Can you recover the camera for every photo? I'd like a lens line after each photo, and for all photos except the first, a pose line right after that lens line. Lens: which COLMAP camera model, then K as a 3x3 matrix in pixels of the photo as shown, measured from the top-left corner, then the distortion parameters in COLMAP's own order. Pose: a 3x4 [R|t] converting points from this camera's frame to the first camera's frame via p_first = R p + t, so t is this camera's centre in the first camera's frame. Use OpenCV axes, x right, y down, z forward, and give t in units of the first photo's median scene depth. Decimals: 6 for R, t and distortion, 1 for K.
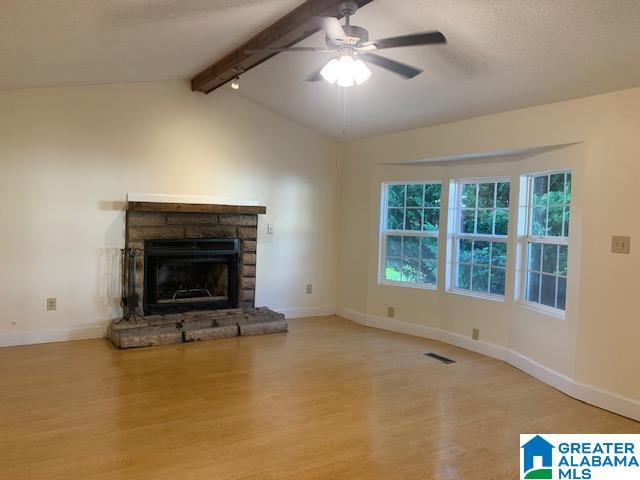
lens RADIAL K [[489.2, 0, 320.0], [0, 489.2, 240.0], [0, 0, 1]] dist [0.066330, -0.098819]
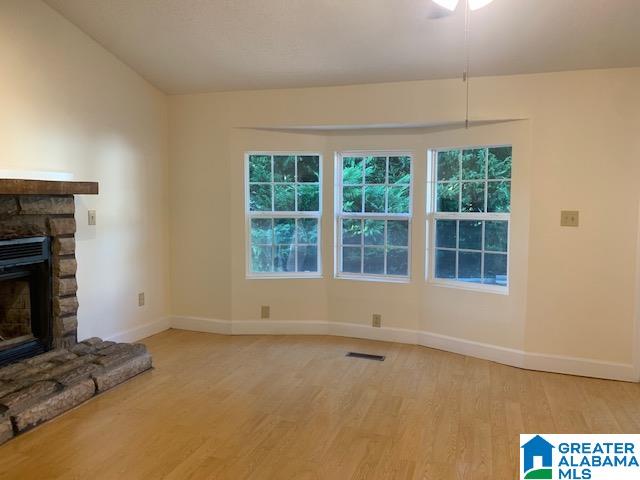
lens RADIAL K [[489.2, 0, 320.0], [0, 489.2, 240.0], [0, 0, 1]] dist [0.066330, -0.098819]
pose [[0.768934, -0.078812, 0.634452, -0.312404], [0.044325, 0.996557, 0.070073, -0.027741], [-0.637790, -0.025760, 0.769780, 0.332918]]
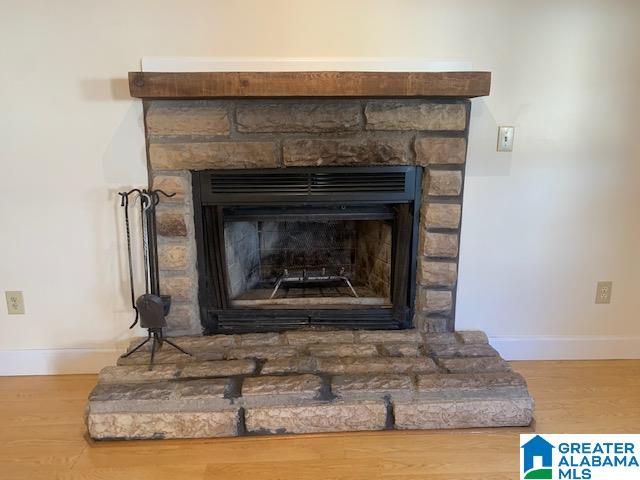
lens RADIAL K [[489.2, 0, 320.0], [0, 489.2, 240.0], [0, 0, 1]] dist [0.066330, -0.098819]
pose [[0.875951, 0.076498, -0.476295, -0.041808], [0.005496, 0.985700, 0.168421, -0.011213], [0.482368, -0.150146, 0.863005, 0.640017]]
